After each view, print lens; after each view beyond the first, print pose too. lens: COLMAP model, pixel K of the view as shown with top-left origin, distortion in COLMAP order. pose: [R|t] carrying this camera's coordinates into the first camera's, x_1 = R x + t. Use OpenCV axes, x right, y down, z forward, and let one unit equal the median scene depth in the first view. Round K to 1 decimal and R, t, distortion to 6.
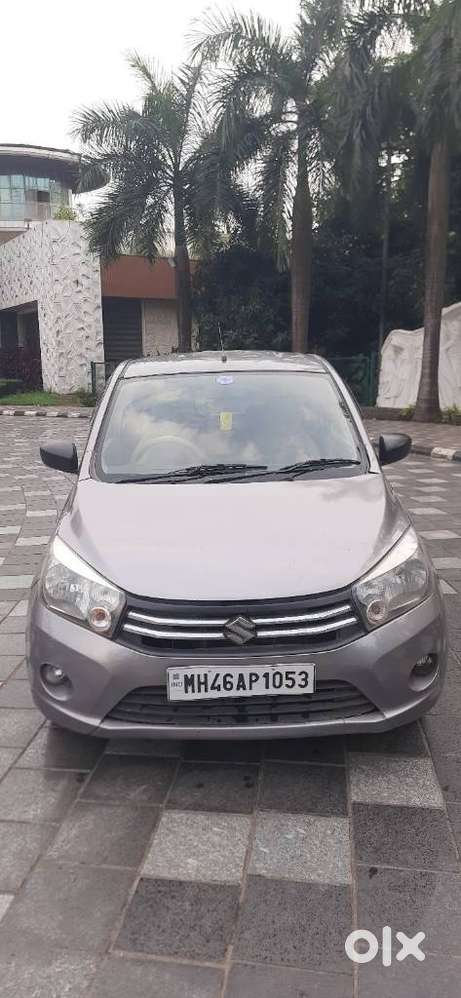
lens RADIAL K [[725.9, 0, 229.5], [0, 725.9, 494.6], [0, 0, 1]] dist [0.070013, -0.063399]
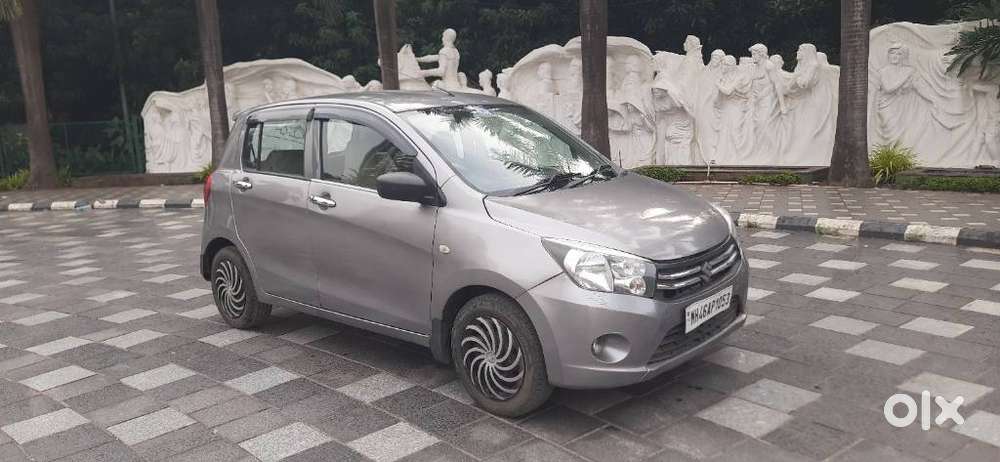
lens RADIAL K [[727.4, 0, 503.8], [0, 727.4, 225.7], [0, 0, 1]] dist [0.070013, -0.063399]
pose [[0.671405, -0.127647, 0.730015, -1.133816], [0.165884, 0.985946, 0.019832, 0.003895], [-0.722286, 0.107783, 0.683144, 0.270906]]
